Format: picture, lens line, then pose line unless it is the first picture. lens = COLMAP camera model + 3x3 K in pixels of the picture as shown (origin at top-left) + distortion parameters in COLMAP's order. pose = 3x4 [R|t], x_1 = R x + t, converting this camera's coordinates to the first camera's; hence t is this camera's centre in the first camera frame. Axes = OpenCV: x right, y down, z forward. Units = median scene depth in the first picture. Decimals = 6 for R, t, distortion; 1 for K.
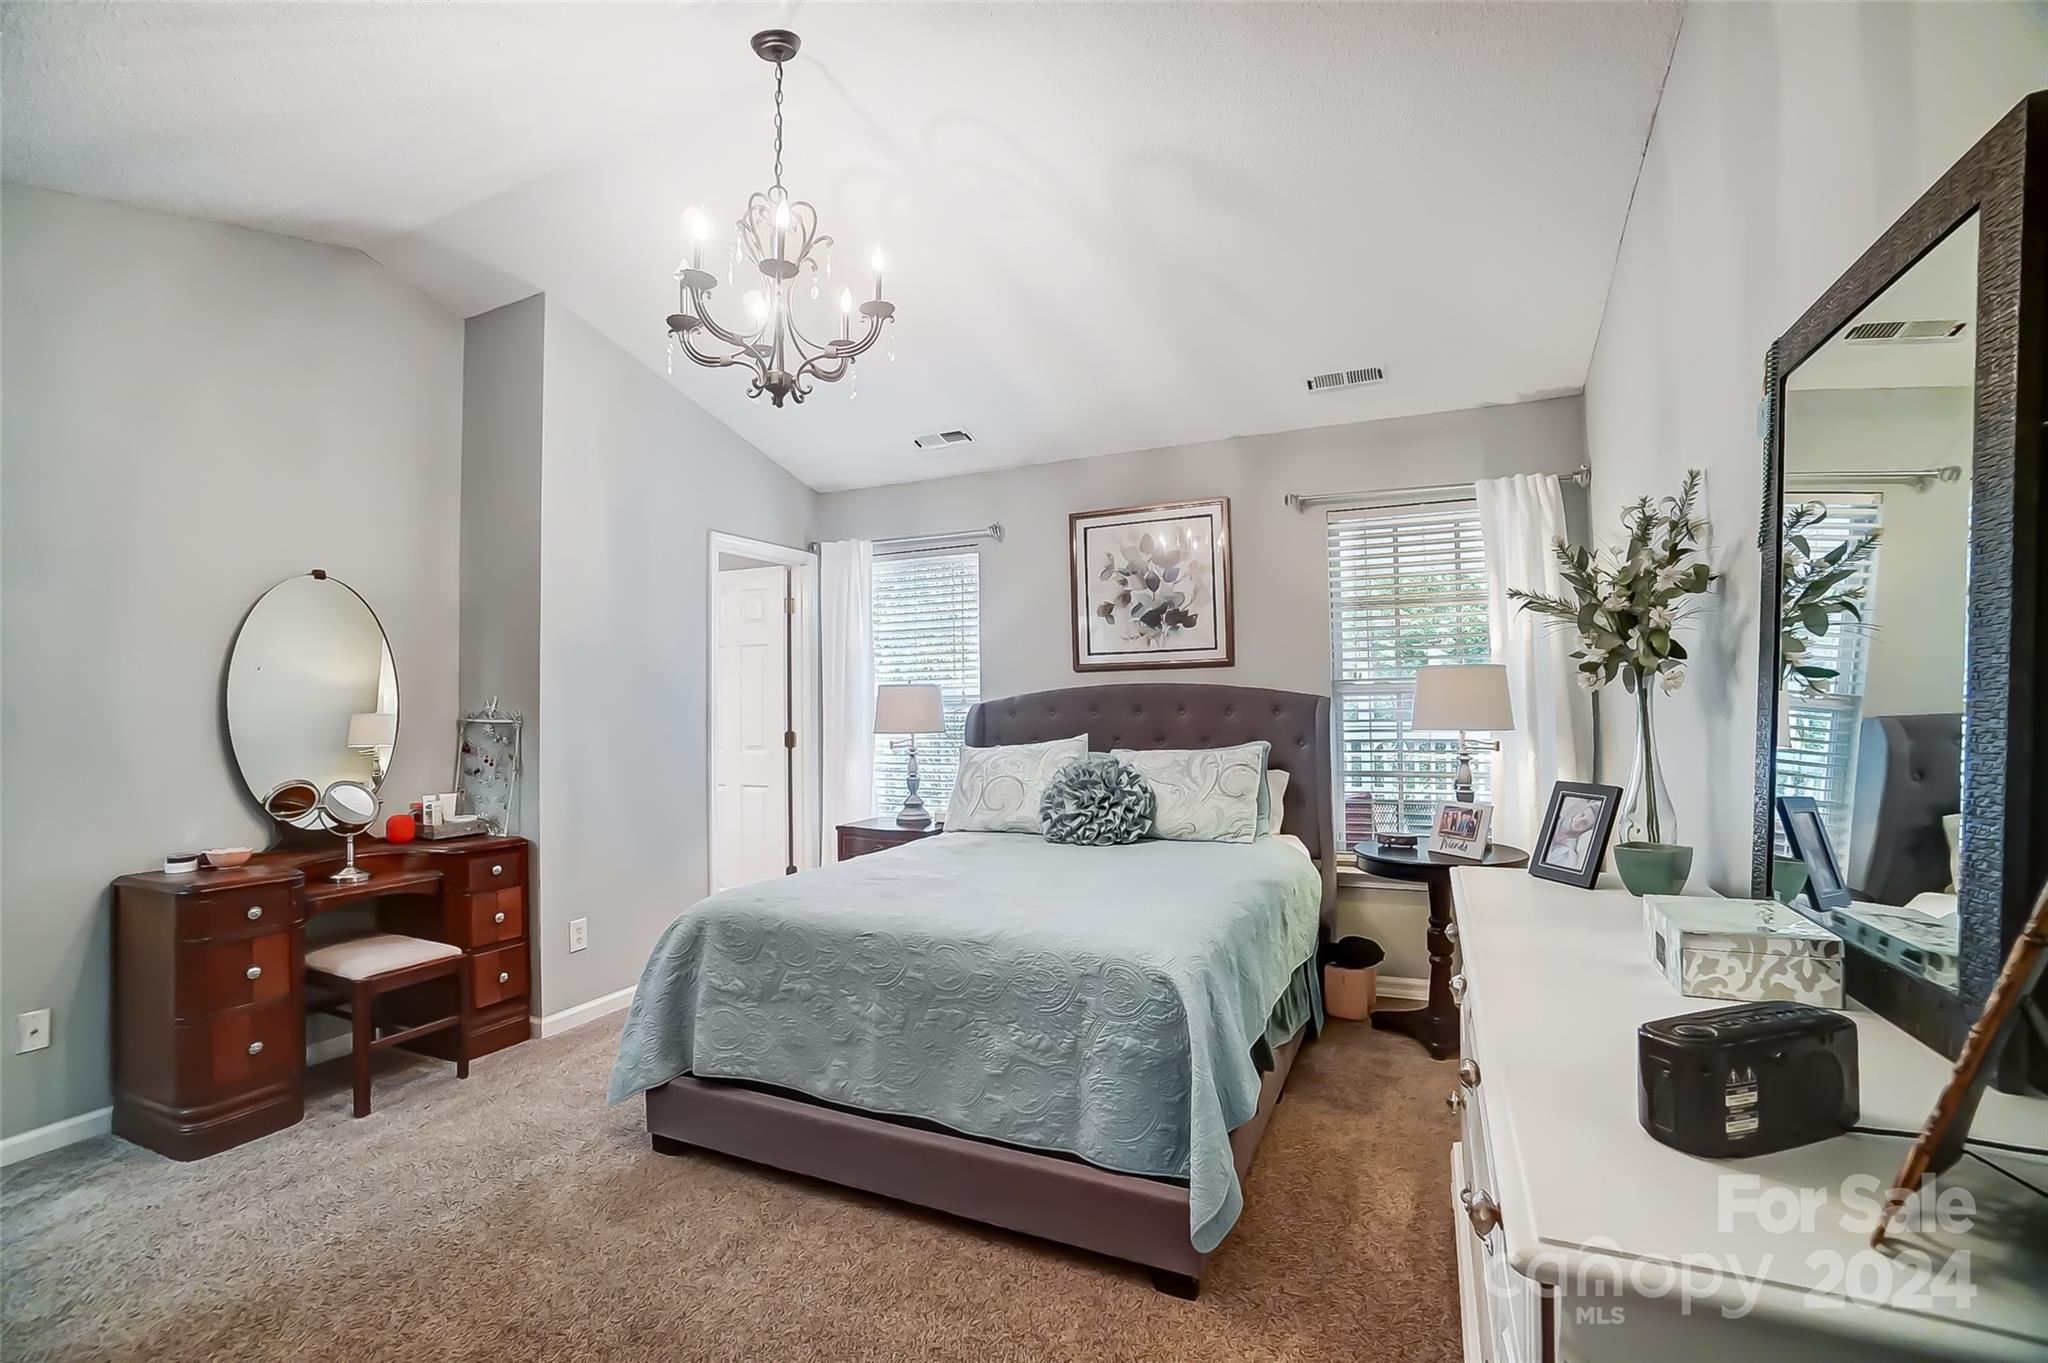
lens RADIAL K [[942.1, 0, 1024.0], [0, 942.1, 681.5], [0, 0, 1]] dist [-0.068872, 0.024413]
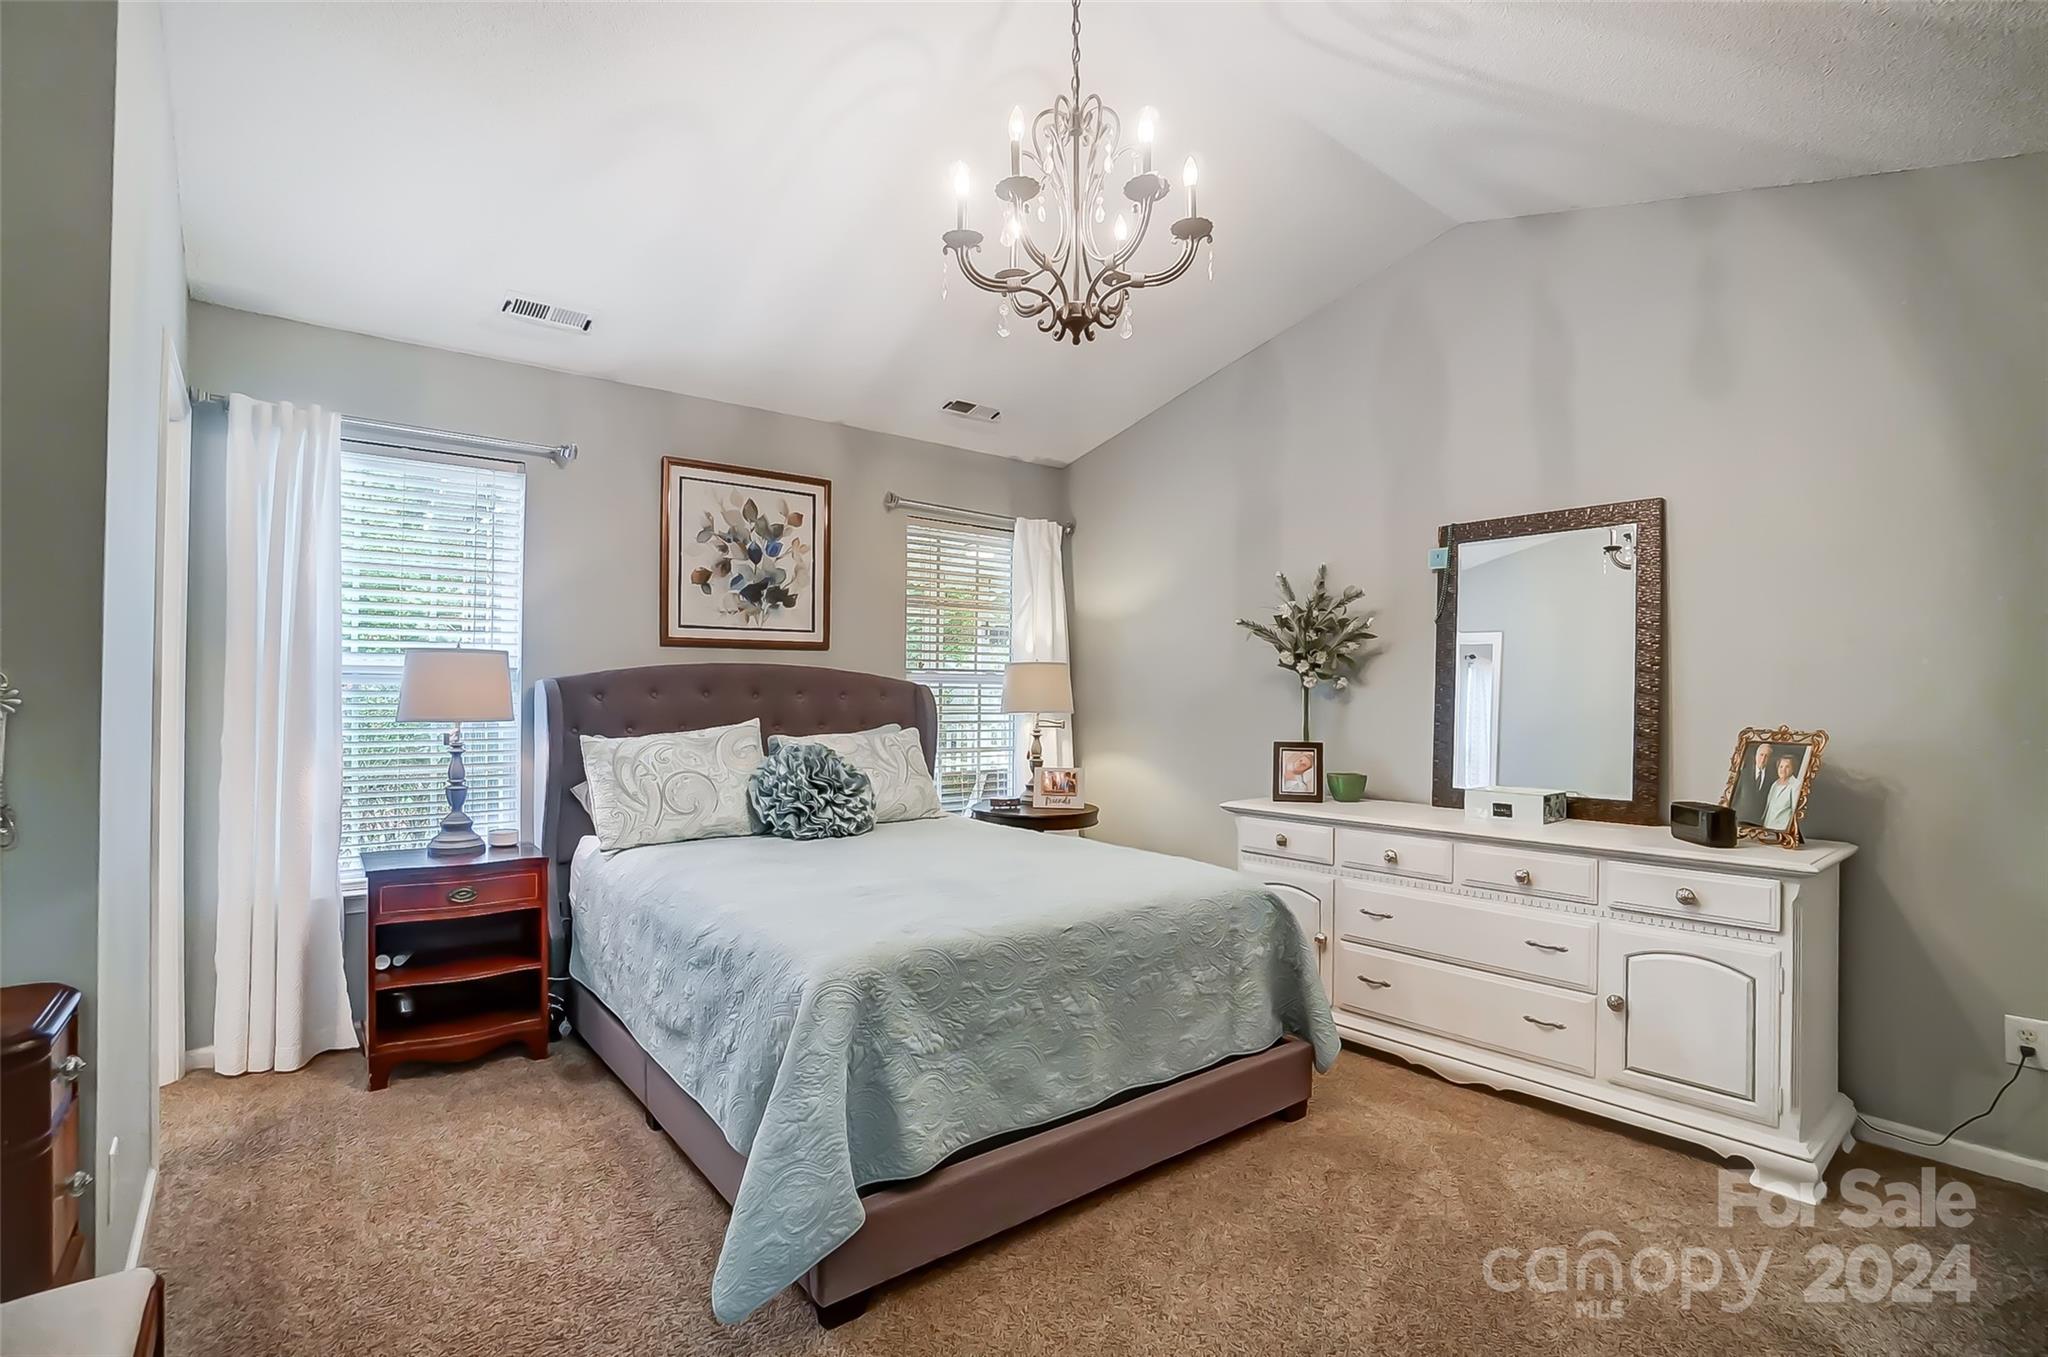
lens RADIAL K [[979.6, 0, 1016.1], [0, 979.6, 675.9], [0, 0, 1]] dist [-0.061446, 0.018796]
pose [[0.424975, 0.029186, 0.904735, -0.626905], [-0.038106, 0.999171, -0.014333, 0.018195], [-0.904403, -0.028385, 0.425735, 0.366457]]
